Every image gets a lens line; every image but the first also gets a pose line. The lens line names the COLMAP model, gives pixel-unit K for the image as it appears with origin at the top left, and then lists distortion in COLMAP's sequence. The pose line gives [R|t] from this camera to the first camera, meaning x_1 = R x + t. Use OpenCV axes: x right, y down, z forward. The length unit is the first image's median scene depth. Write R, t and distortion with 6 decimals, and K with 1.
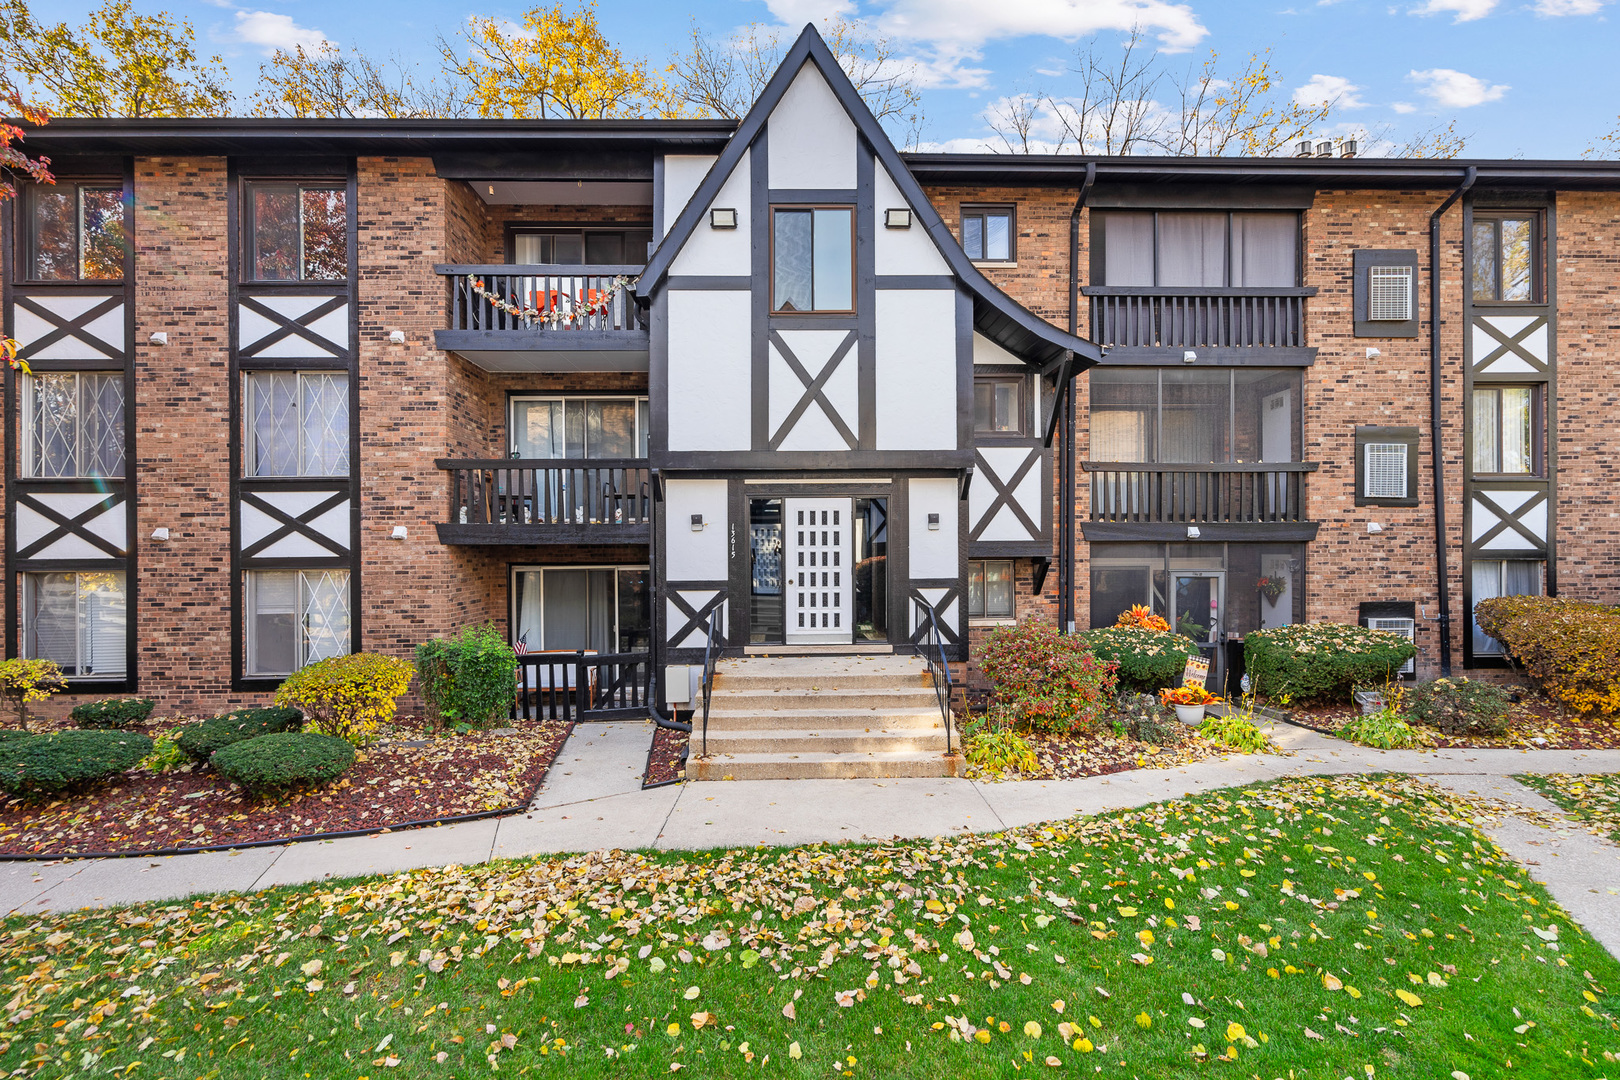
lens RADIAL K [[755.6, 0, 806.2], [0, 755.6, 536.4], [0, 0, 1]] dist [-0.004067, 0.000512]
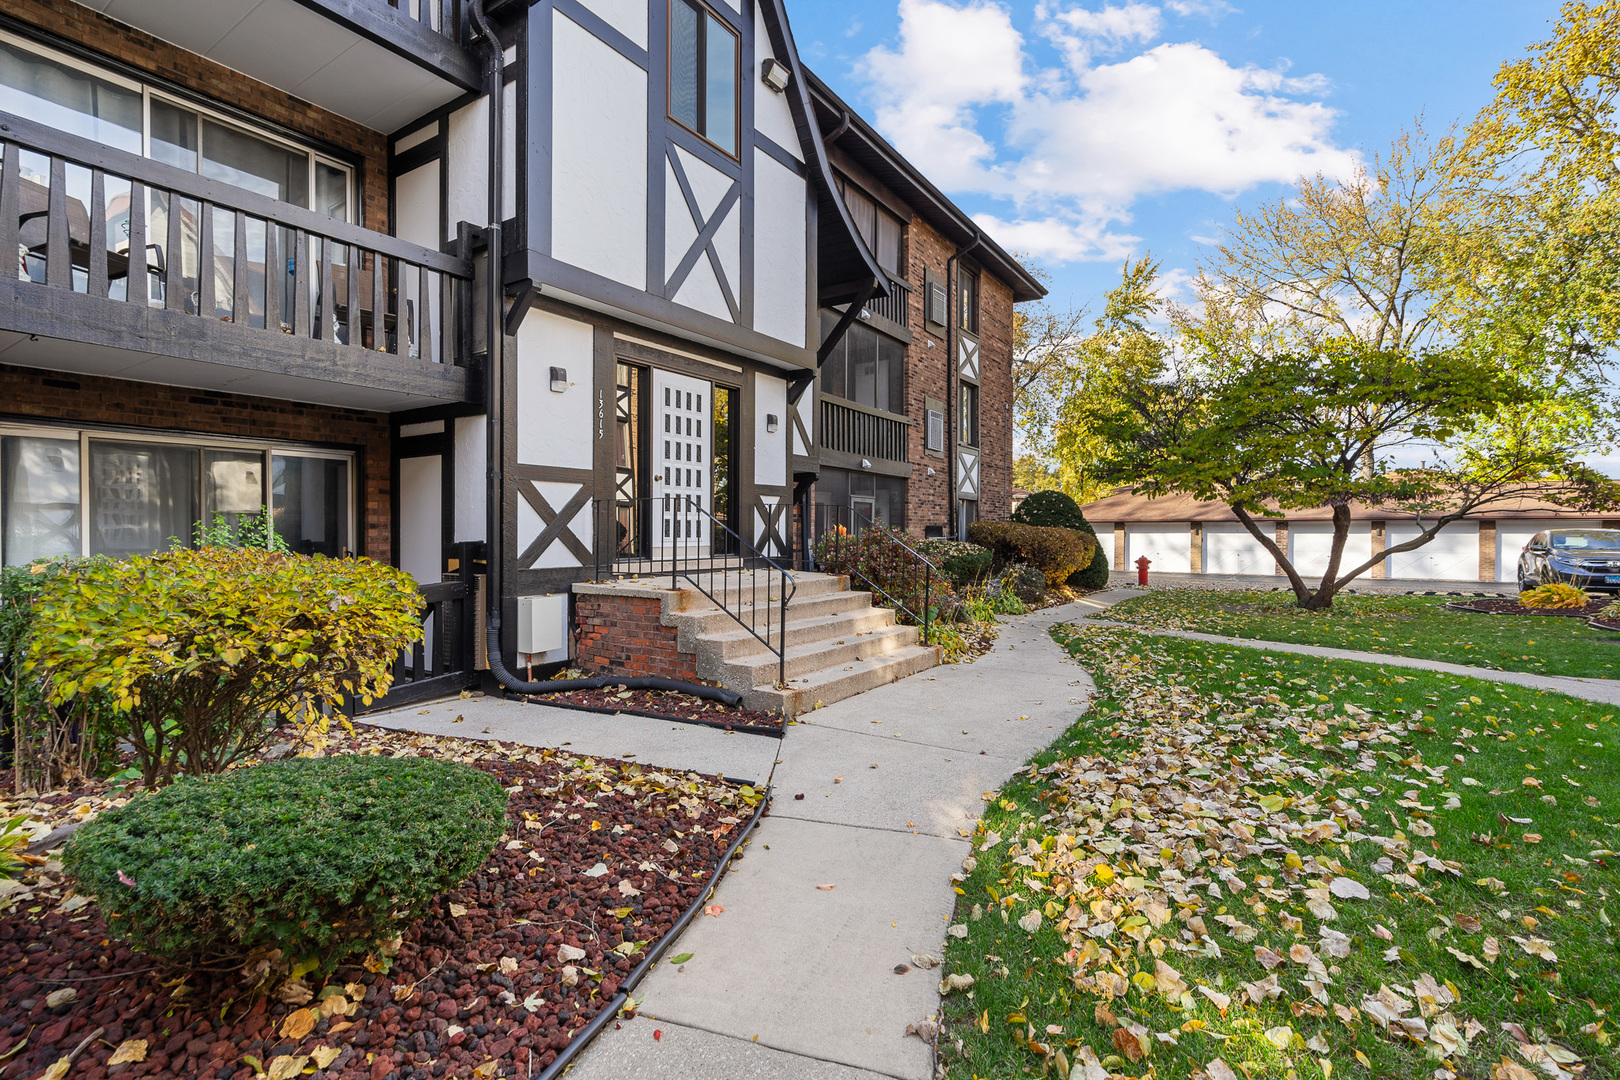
lens RADIAL K [[755.6, 0, 804.6], [0, 755.6, 530.2], [0, 0, 1]] dist [-0.004067, 0.000512]
pose [[0.574265, 0.009976, 0.818608, -0.561272], [-0.016715, 0.999860, -0.000459, 0.110545], [-0.818499, -0.013419, 0.574352, 0.440918]]
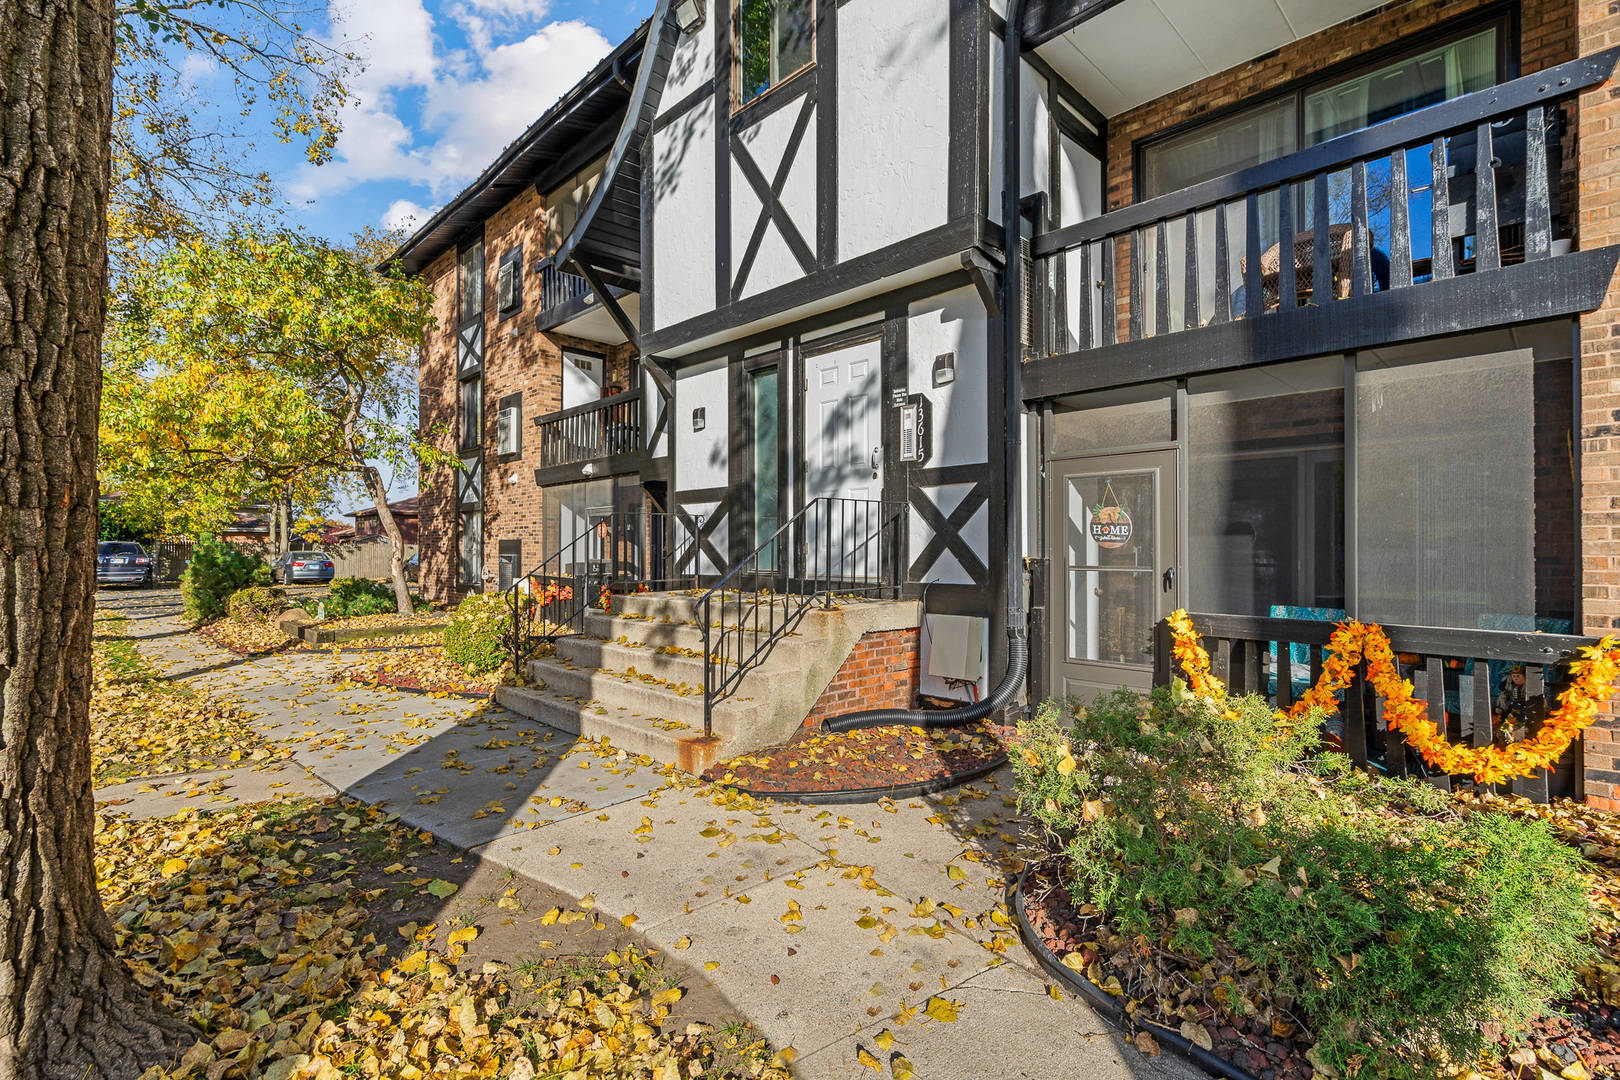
lens RADIAL K [[755.6, 0, 802.0], [0, 755.6, 528.0], [0, 0, 1]] dist [-0.004067, 0.000512]
pose [[0.676583, -0.011627, -0.736275, 0.515859], [0.012903, 0.999909, -0.003934, 0.103183], [0.736254, -0.006839, 0.676671, 0.539208]]
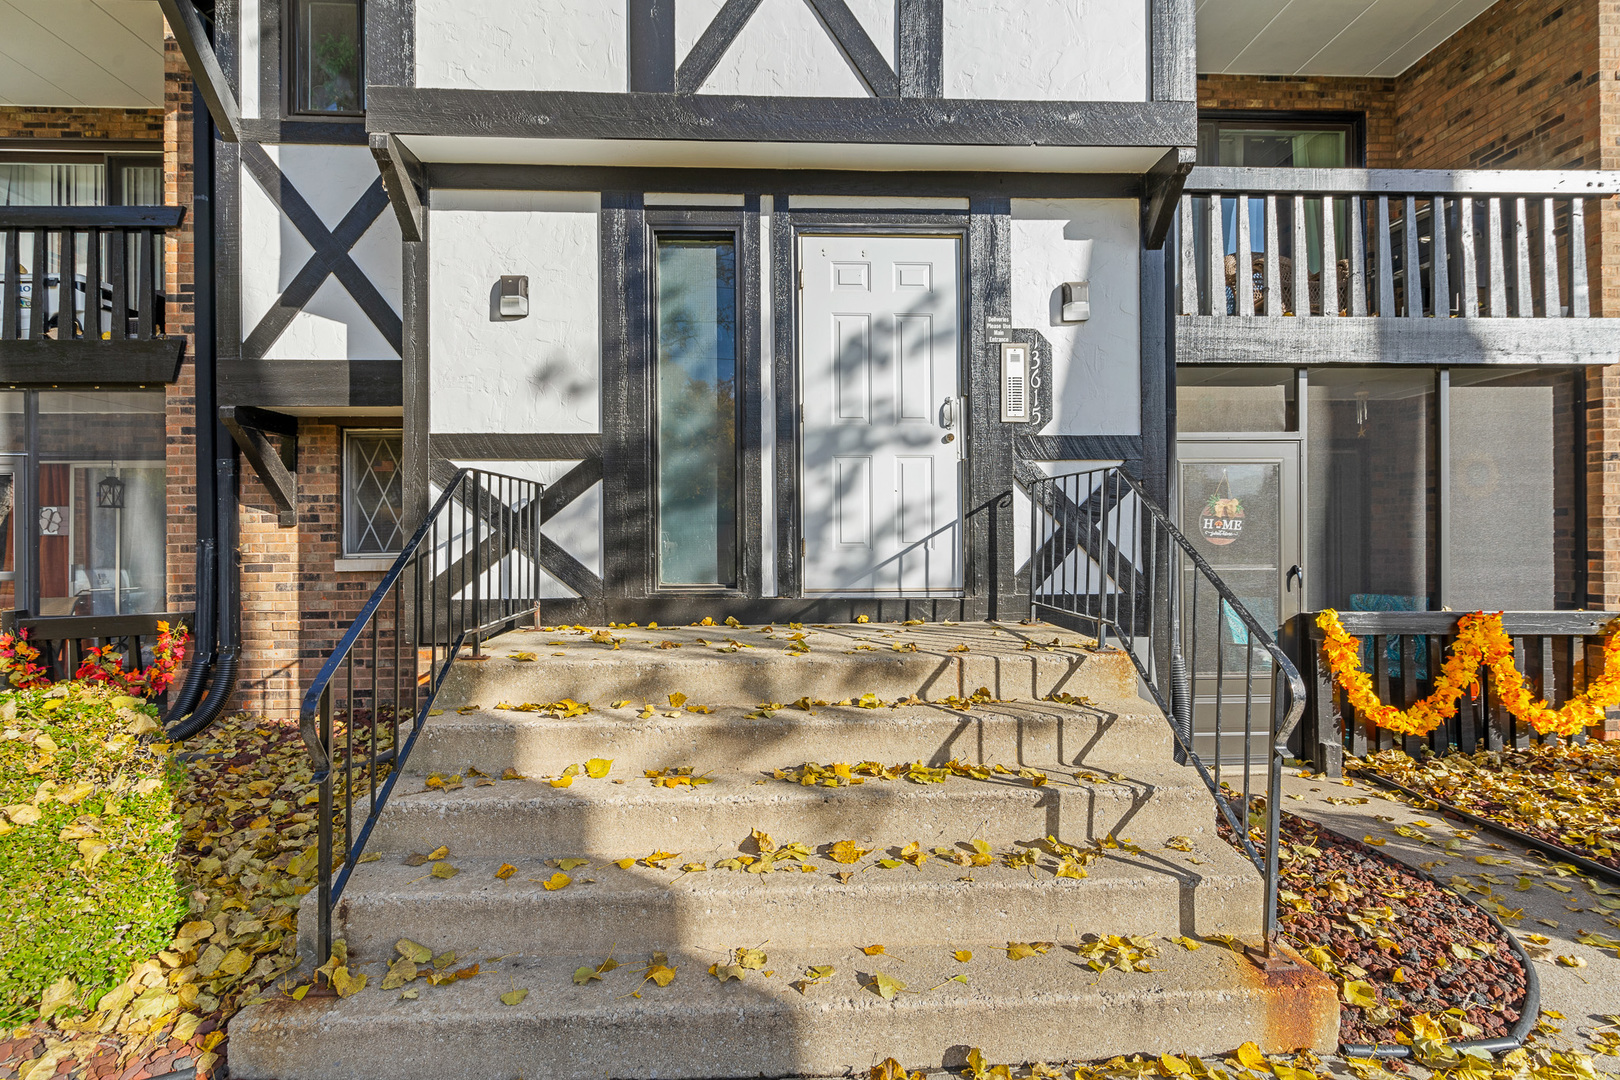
lens RADIAL K [[755.6, 0, 814.0], [0, 755.6, 540.2], [0, 0, 1]] dist [-0.004067, 0.000512]
pose [[0.999915, 0.003999, 0.012441, 0.018528], [-0.004238, 0.999807, 0.019199, 0.106724], [-0.012362, -0.019251, 0.999738, 0.585710]]
